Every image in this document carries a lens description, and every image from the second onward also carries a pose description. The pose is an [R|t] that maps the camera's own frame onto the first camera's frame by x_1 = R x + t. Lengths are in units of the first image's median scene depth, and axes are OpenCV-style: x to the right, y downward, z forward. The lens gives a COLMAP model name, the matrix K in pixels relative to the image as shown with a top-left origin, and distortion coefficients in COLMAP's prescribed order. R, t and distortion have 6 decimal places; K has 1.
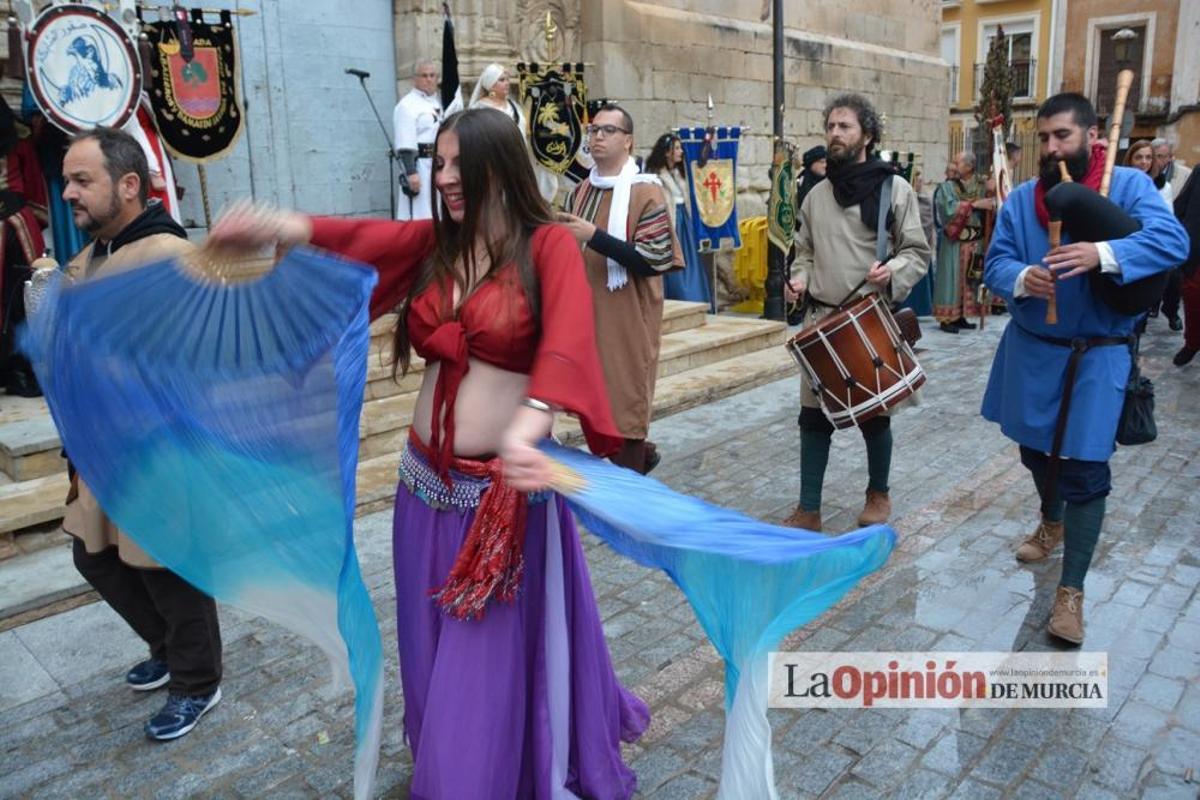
lens RADIAL K [[935.3, 0, 600.0], [0, 935.3, 400.0], [0, 0, 1]] dist [-0.171237, 0.131417]
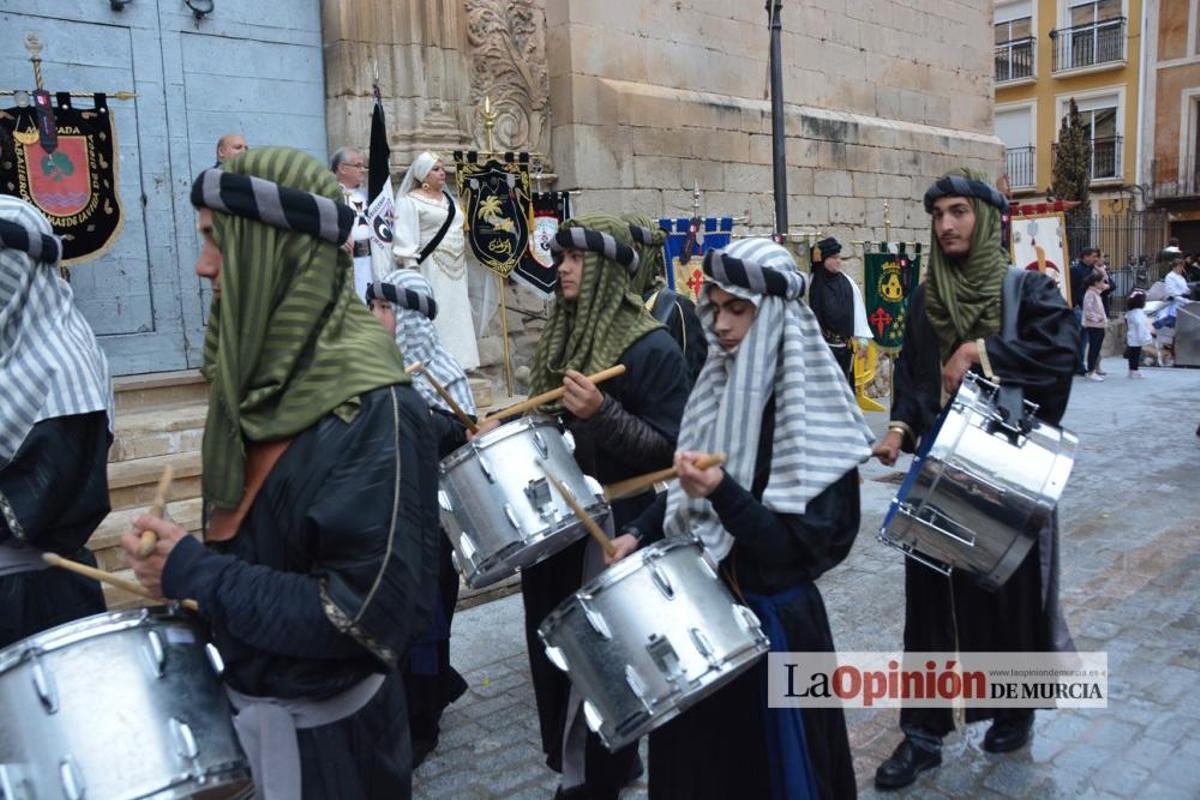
lens RADIAL K [[979.9, 0, 589.2], [0, 979.9, 404.5], [0, 0, 1]] dist [-0.161176, 0.150667]
pose [[0.996291, 0.003225, -0.085990, 0.095252], [-0.011660, 0.995140, -0.097776, -0.028940], [0.085256, 0.098416, 0.991487, 0.092787]]
